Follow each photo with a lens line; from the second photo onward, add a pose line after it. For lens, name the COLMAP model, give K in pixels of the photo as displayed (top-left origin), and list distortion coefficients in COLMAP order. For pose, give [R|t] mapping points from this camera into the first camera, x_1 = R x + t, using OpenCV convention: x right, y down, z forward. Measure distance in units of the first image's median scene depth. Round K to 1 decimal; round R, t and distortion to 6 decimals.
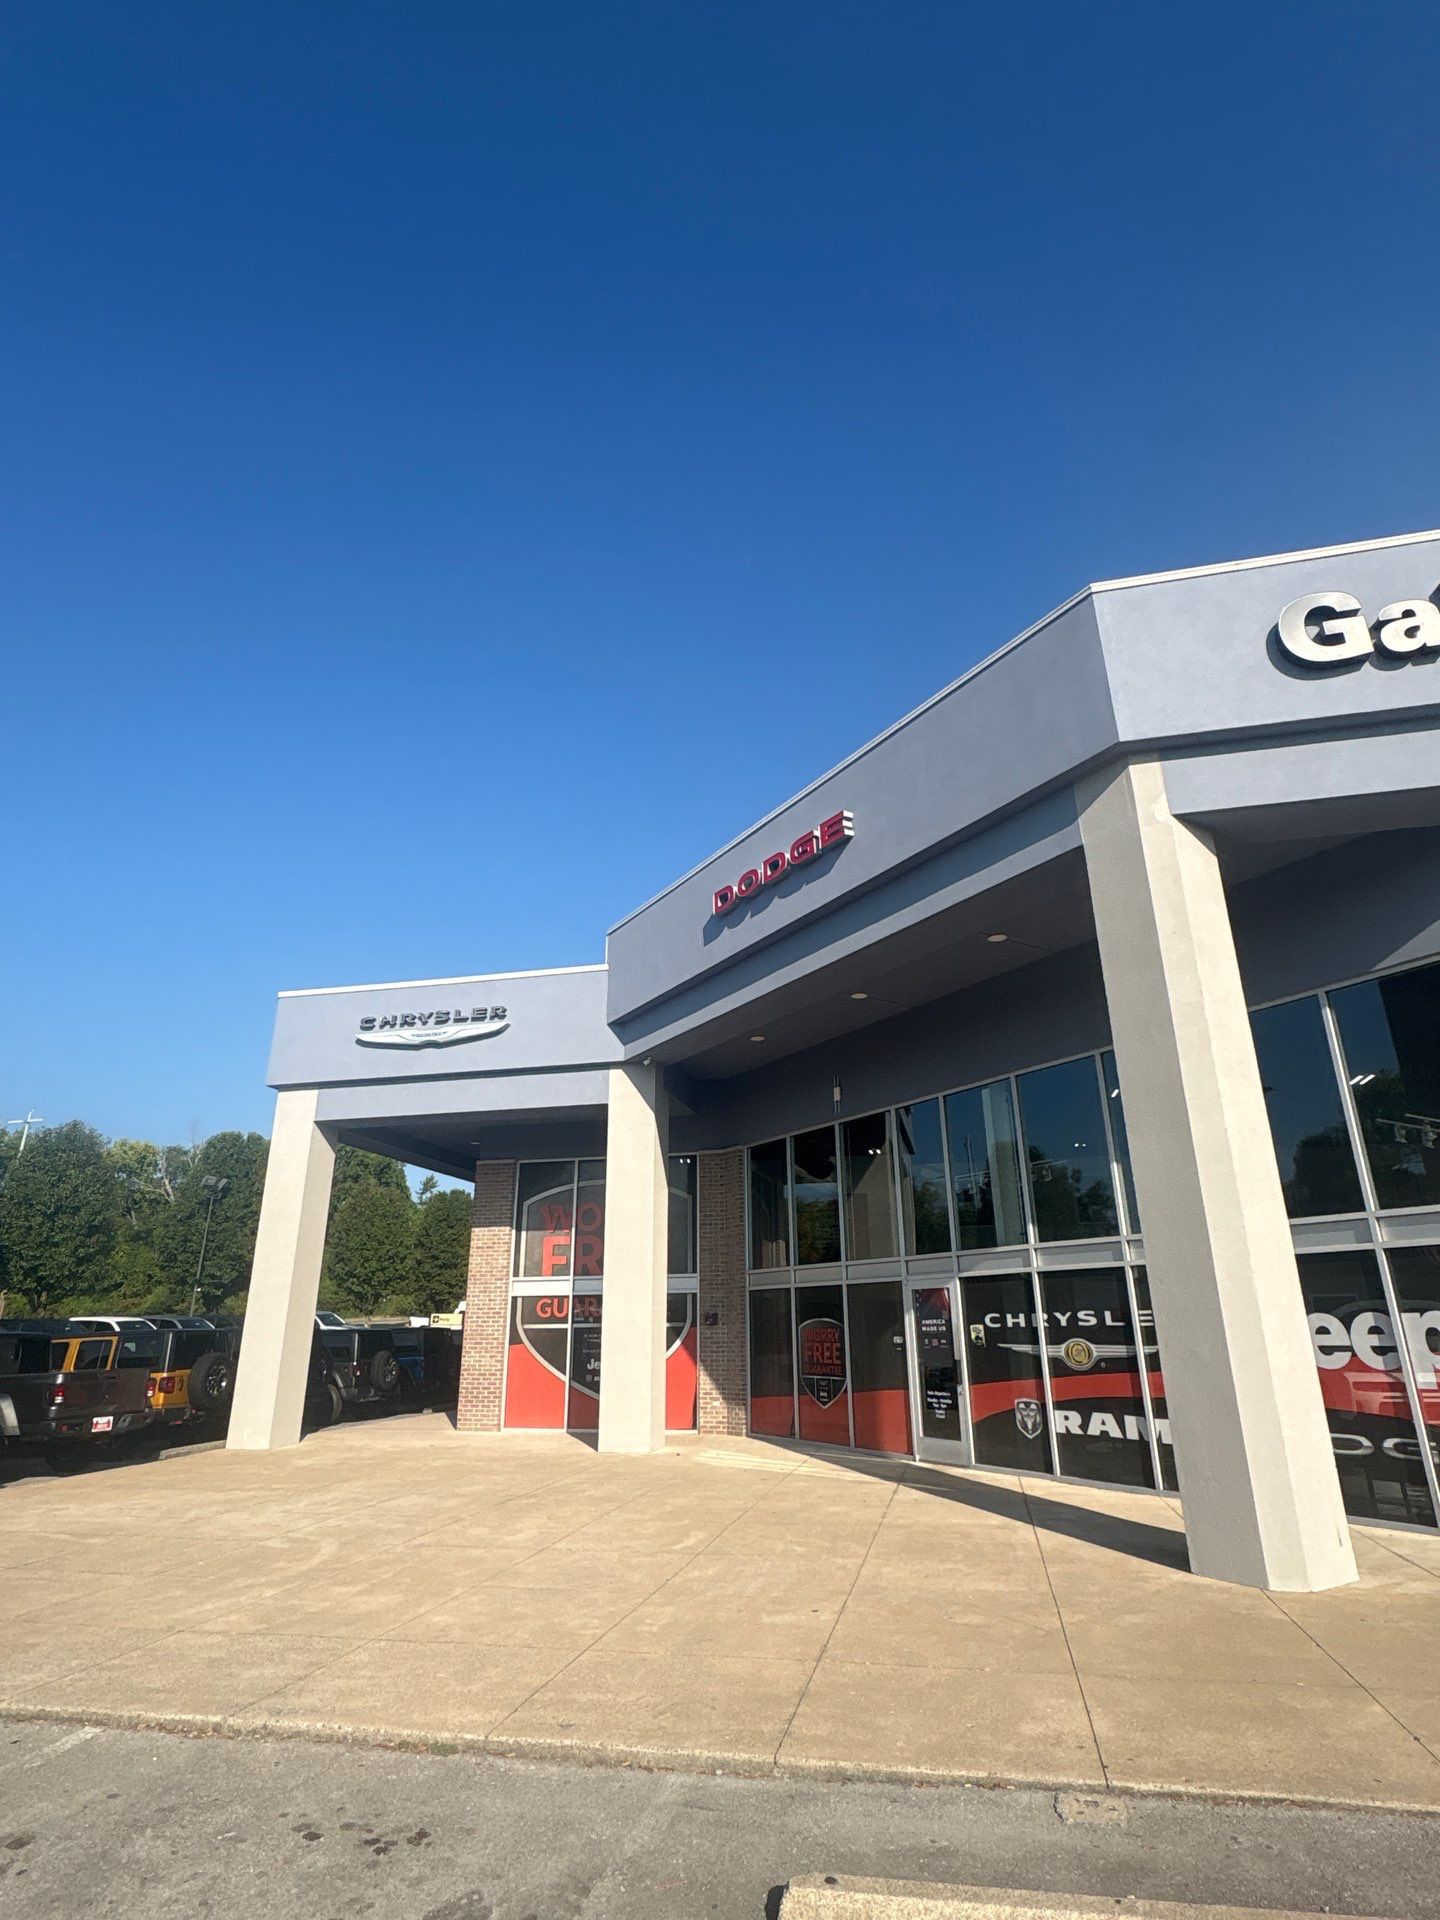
lens RADIAL K [[1036.2, 0, 685.8], [0, 1036.2, 956.0], [0, 0, 1]] dist [0.002258, 0.003644]
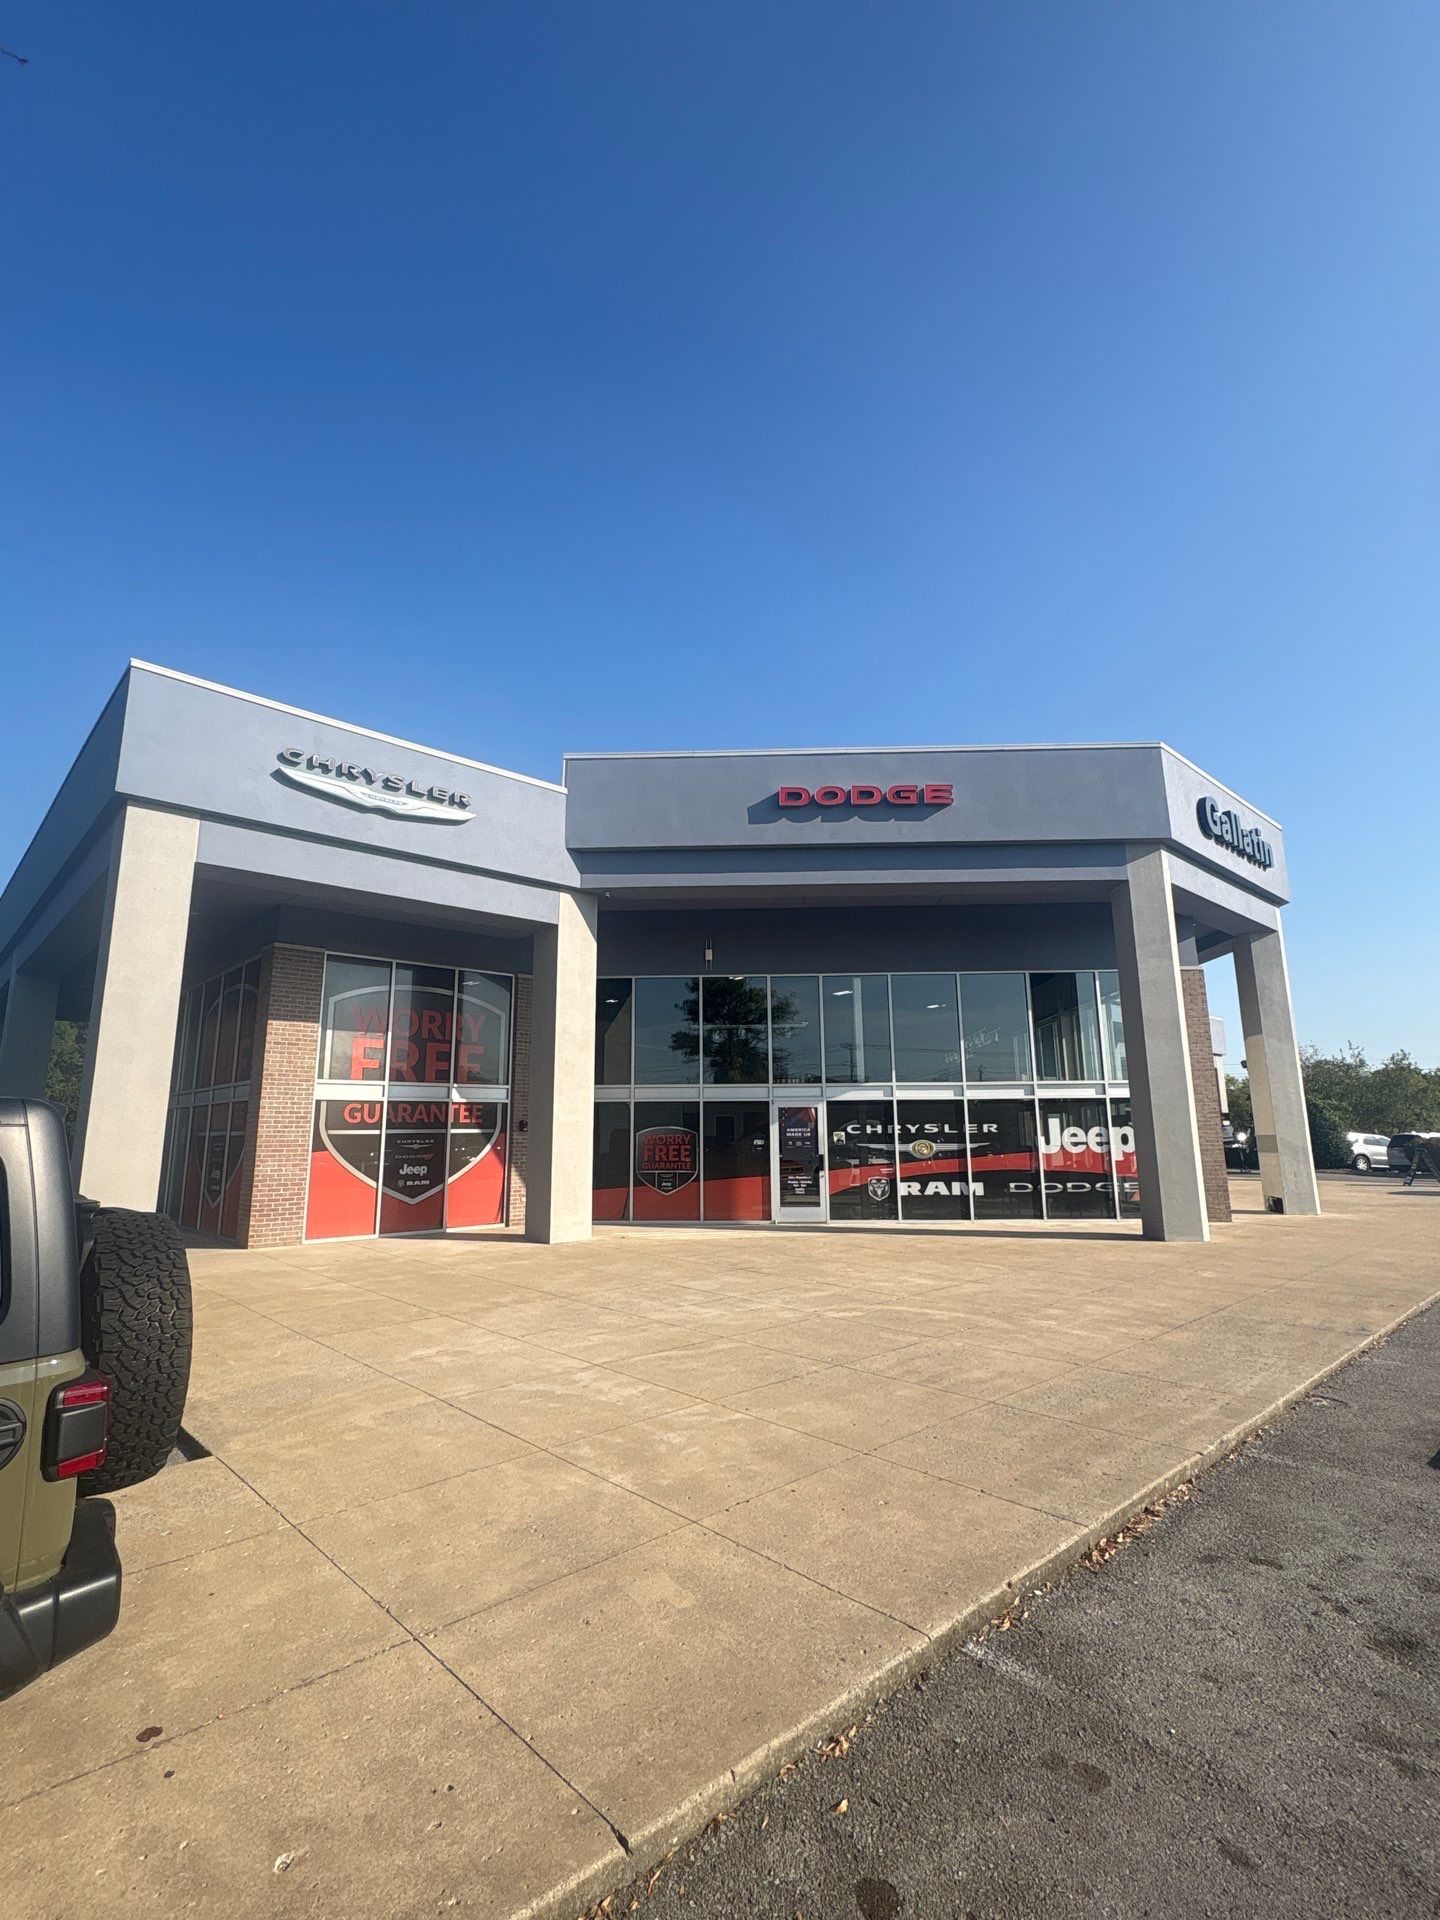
lens RADIAL K [[901.5, 0, 738.8], [0, 901.5, 957.3], [0, 0, 1]] dist [0.006859, -0.000352]
pose [[0.538790, 0.165728, 0.825978, -0.848206], [-0.284274, 0.958718, -0.006928, 0.152330], [-0.793028, -0.231071, 0.563659, 0.407808]]
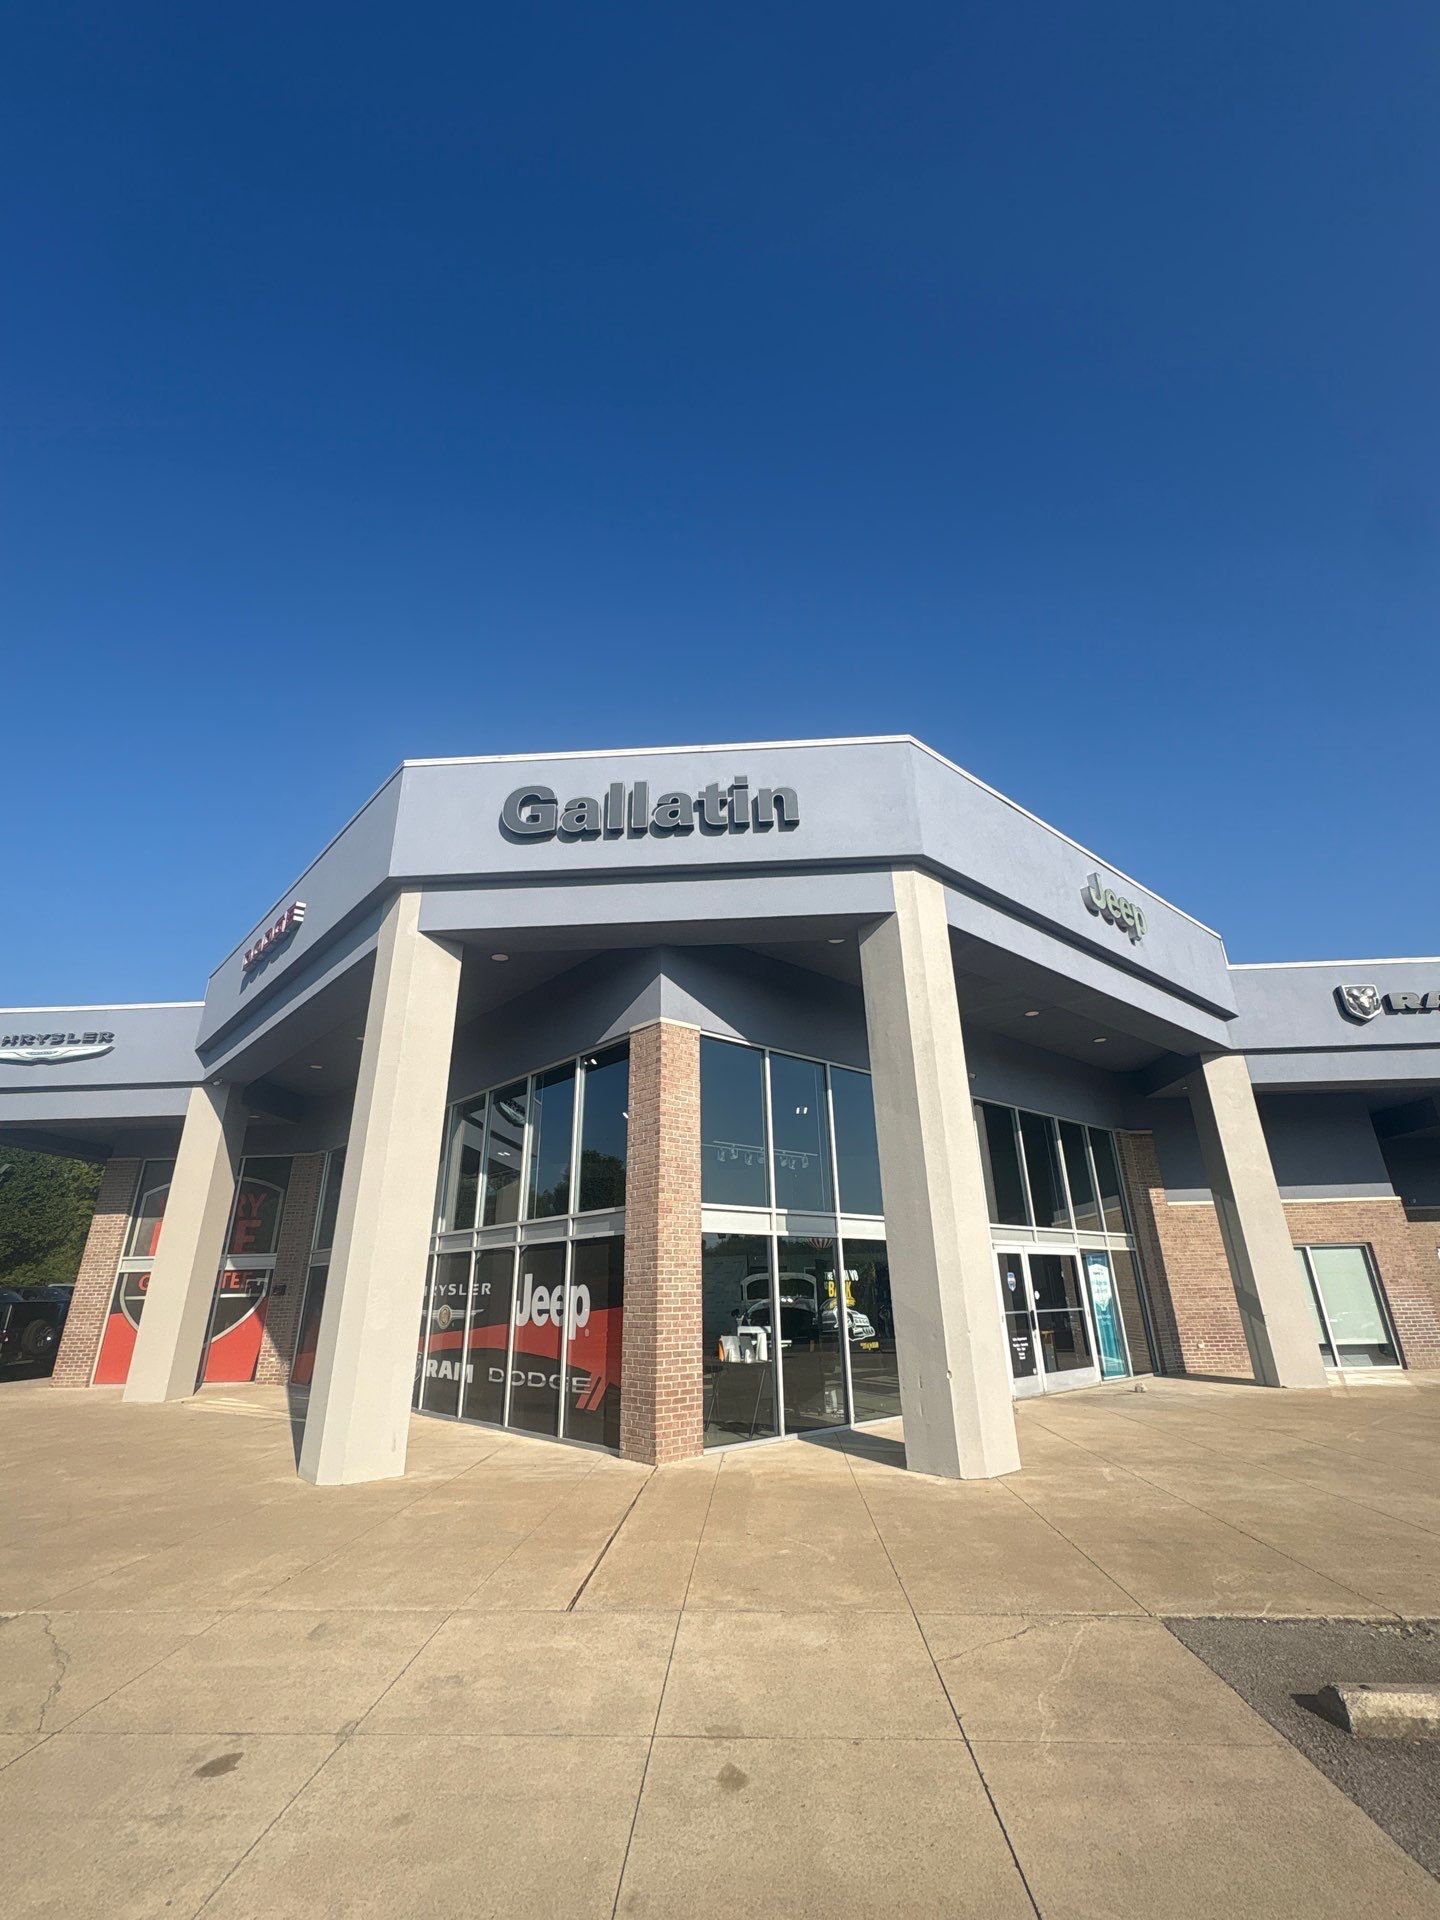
lens RADIAL K [[840.1, 0, 710.9], [0, 840.1, 945.8], [0, 0, 1]] dist [-0.011008, 0.000332]
pose [[0.980627, 0.057340, 0.187306, 0.404192], [-0.049549, 0.997711, -0.046017, -0.052355], [-0.189516, 0.035845, 0.981223, -0.122551]]
